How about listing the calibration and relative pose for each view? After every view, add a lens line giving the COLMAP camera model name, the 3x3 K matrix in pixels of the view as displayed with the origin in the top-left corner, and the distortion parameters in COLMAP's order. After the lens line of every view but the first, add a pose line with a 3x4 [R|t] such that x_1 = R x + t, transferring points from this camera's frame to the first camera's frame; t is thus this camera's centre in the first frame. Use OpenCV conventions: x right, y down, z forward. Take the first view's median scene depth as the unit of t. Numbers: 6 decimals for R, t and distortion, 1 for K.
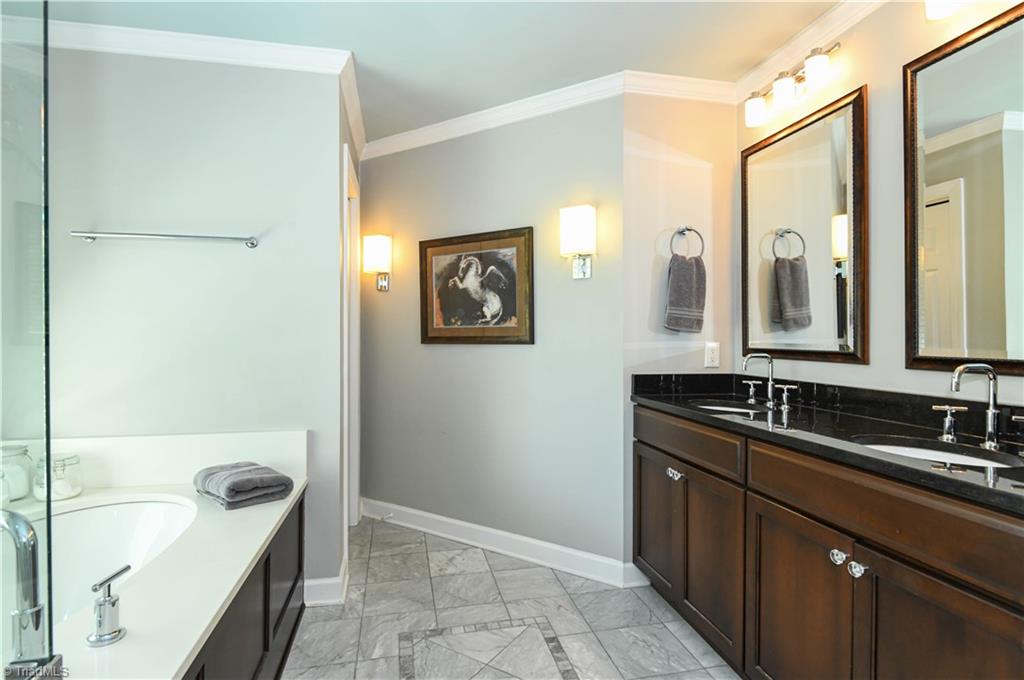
lens RADIAL K [[516.5, 0, 512.1], [0, 516.5, 340.5], [0, 0, 1]] dist [0.002913, -0.000117]
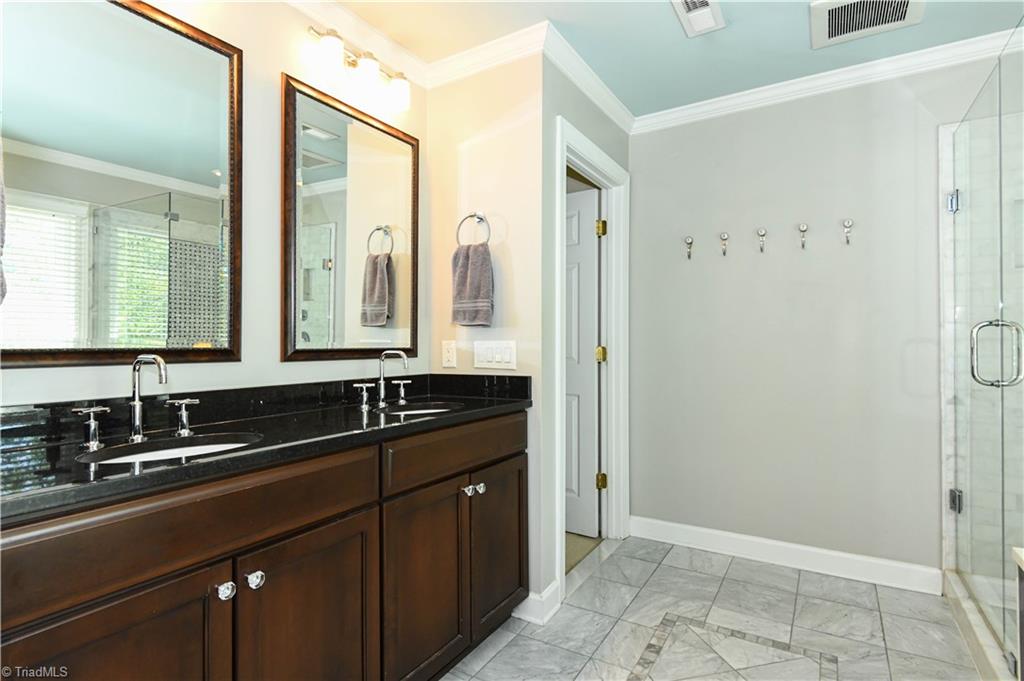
lens RADIAL K [[516.5, 0, 513.7], [0, 516.5, 339.7], [0, 0, 1]] dist [0.002913, -0.000117]
pose [[-0.726804, -0.019088, 0.686580, -0.332182], [-0.017827, 0.999801, 0.008925, -0.010290], [-0.686614, -0.005753, -0.727000, 1.516731]]
